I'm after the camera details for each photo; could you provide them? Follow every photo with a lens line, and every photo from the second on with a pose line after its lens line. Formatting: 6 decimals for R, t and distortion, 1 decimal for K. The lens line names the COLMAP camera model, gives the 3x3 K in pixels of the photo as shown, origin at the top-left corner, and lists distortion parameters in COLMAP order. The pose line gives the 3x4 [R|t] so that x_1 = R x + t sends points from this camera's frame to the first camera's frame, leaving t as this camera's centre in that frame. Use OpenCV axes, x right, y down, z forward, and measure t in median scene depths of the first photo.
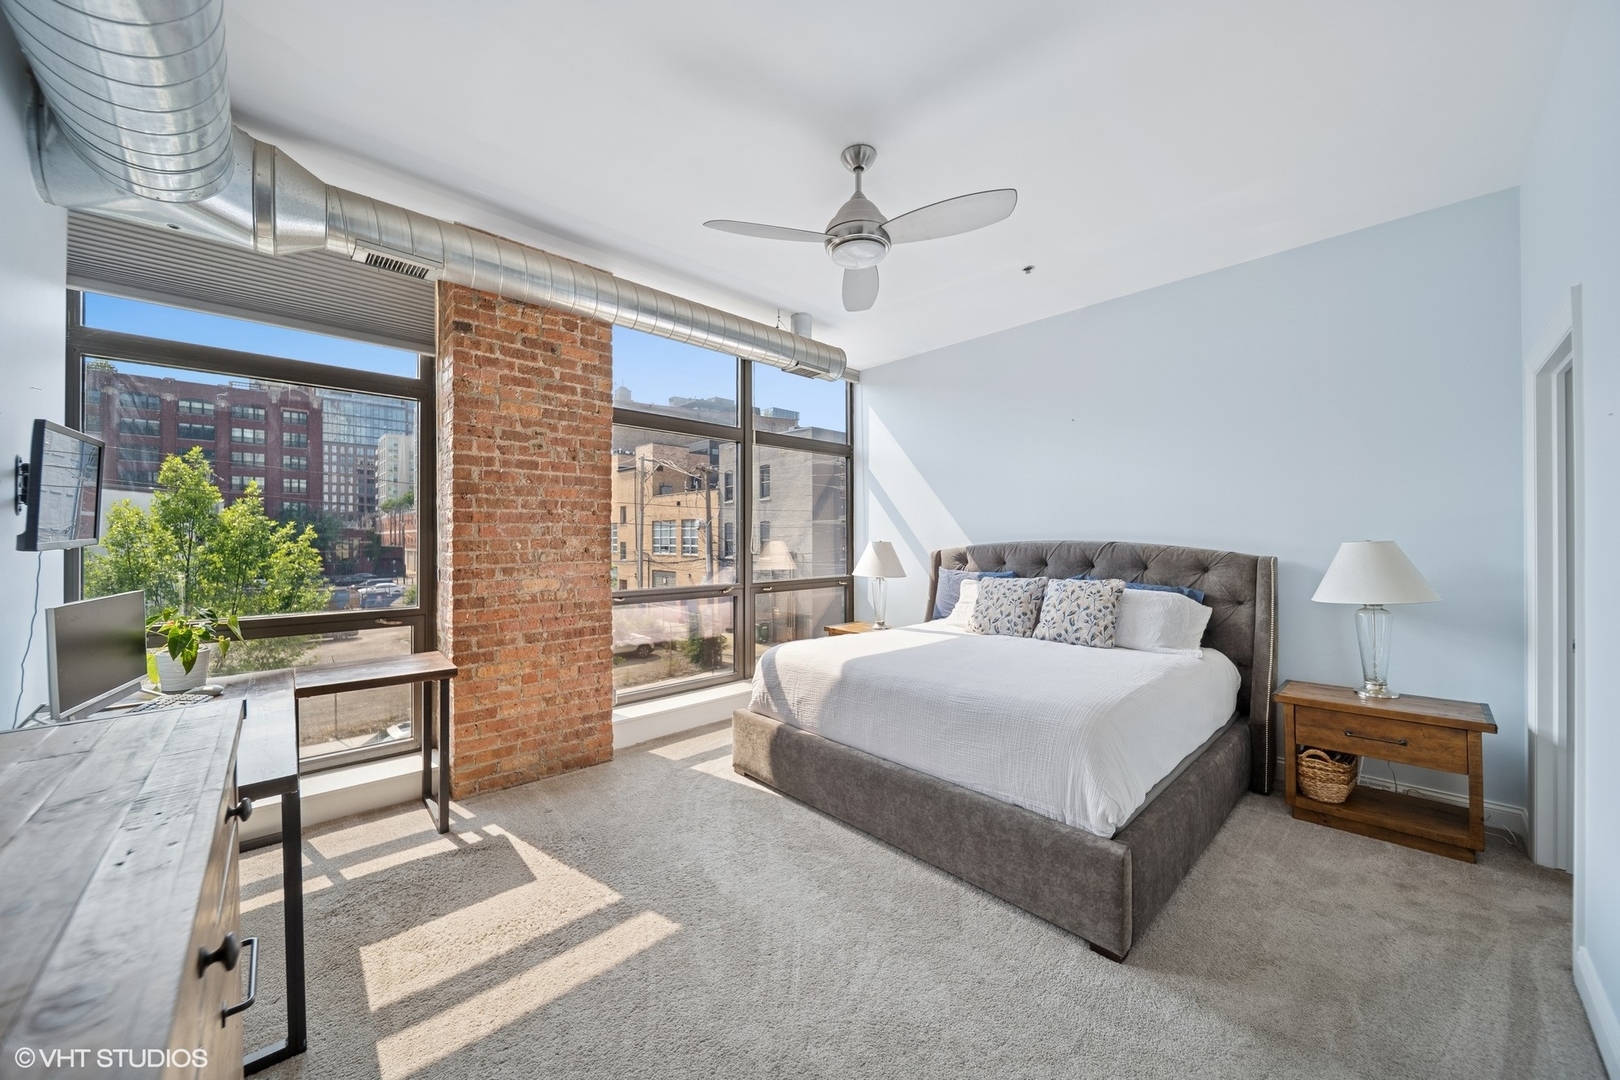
lens RADIAL K [[578.5, 0, 794.0], [0, 578.5, 535.3], [0, 0, 1]] dist [0.001229, -0.002678]
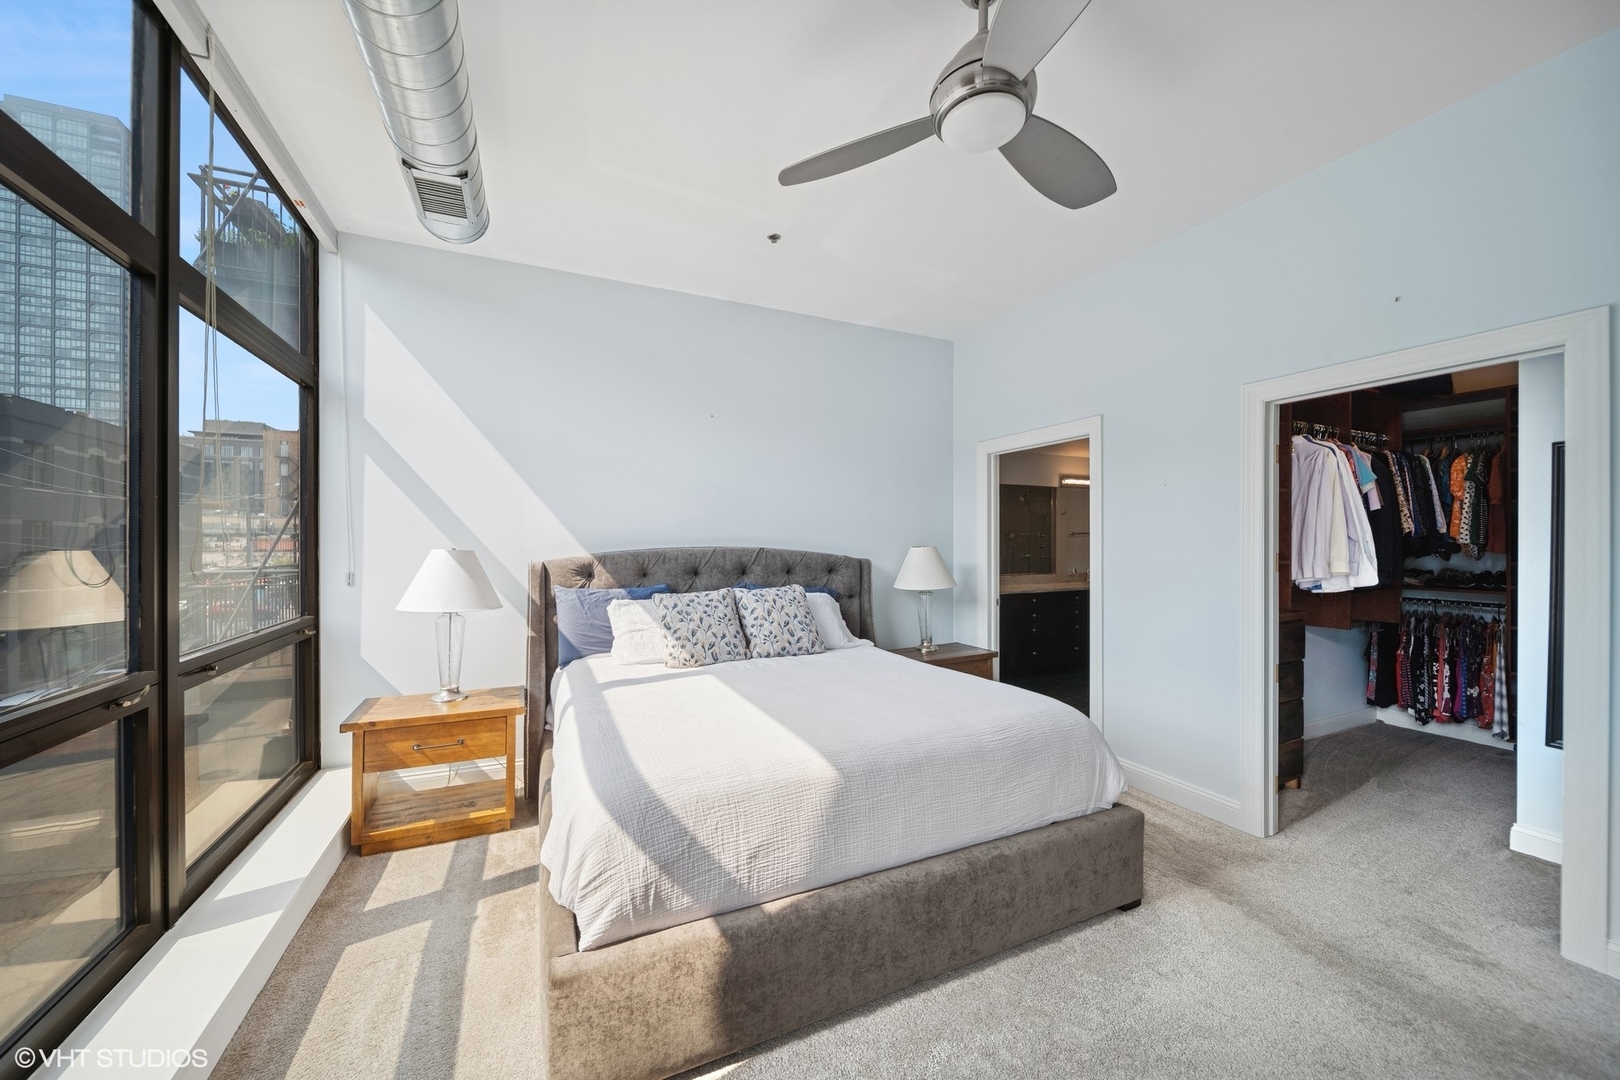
lens RADIAL K [[575.8, 0, 795.7], [0, 575.8, 544.7], [0, 0, 1]] dist [0.000231, 0.000025]
pose [[0.312672, -0.000641, 0.949861, -0.431102], [-0.006668, 0.999974, 0.002870, 0.003107], [-0.949838, -0.007231, 0.312660, 0.724050]]
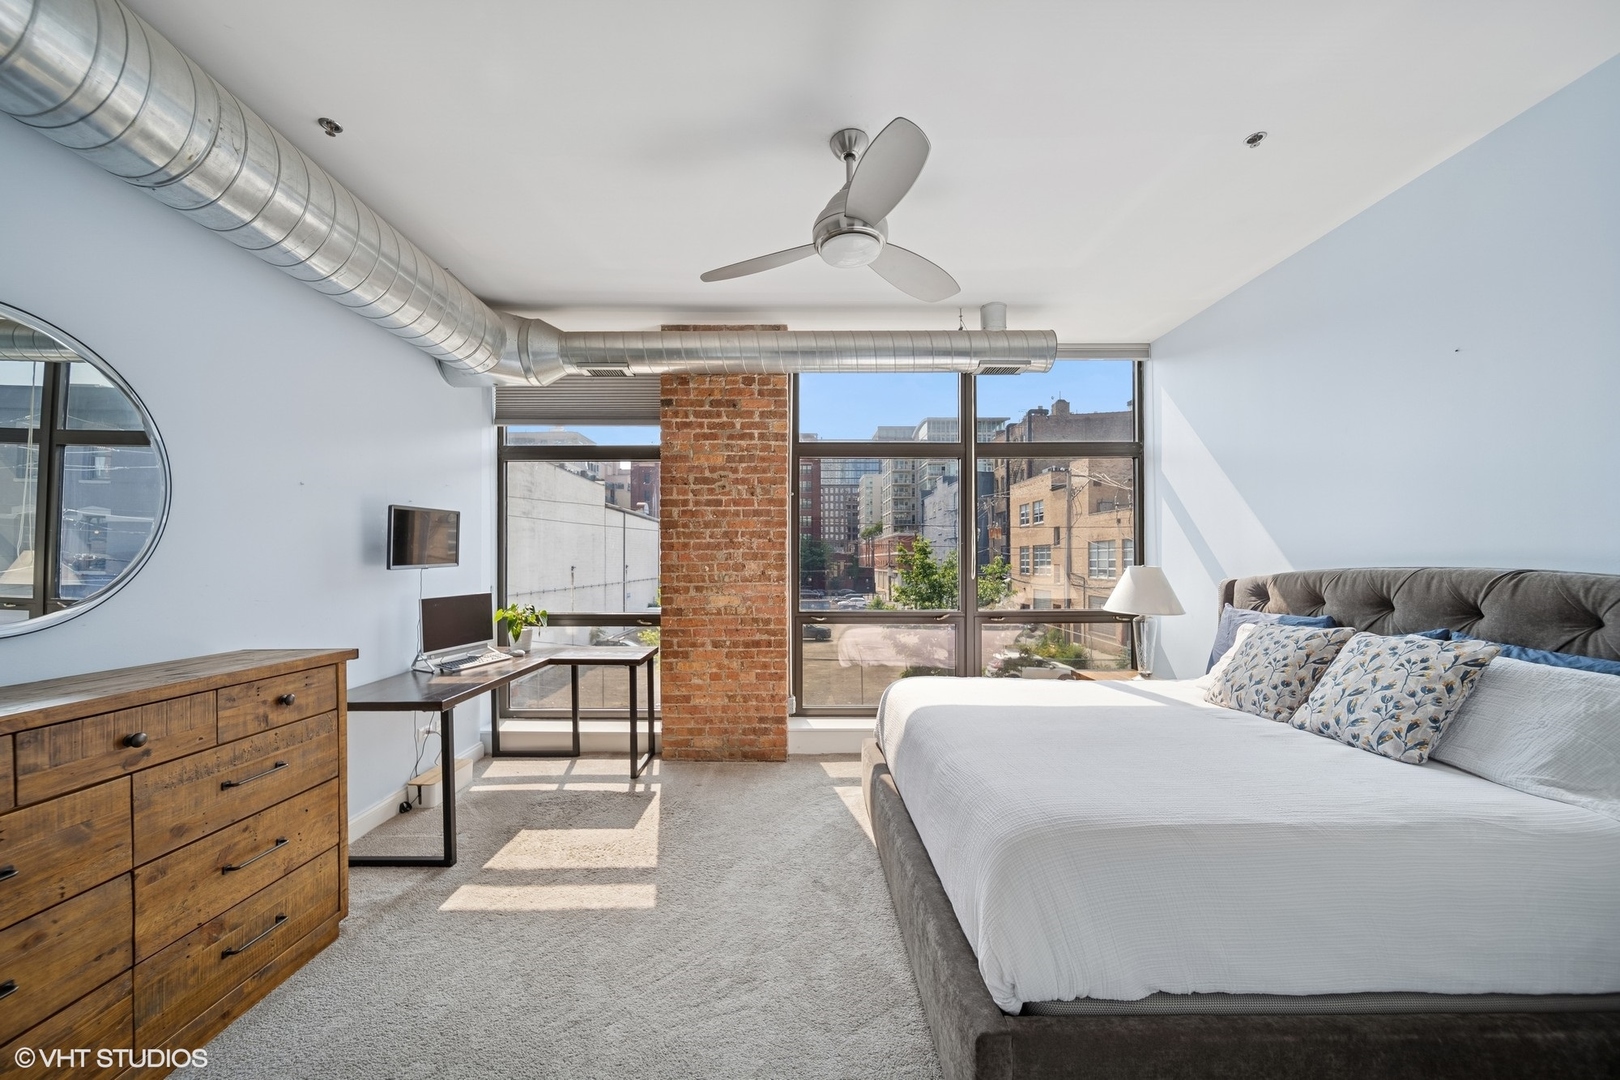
lens RADIAL K [[581.2, 0, 796.0], [0, 581.2, 557.1], [0, 0, 1]] dist [-0.000338, -0.000178]
pose [[0.737843, -0.005068, -0.674953, 0.480495], [0.004794, 0.999986, -0.002268, -0.002830], [0.674955, -0.001562, 0.737857, 0.196312]]
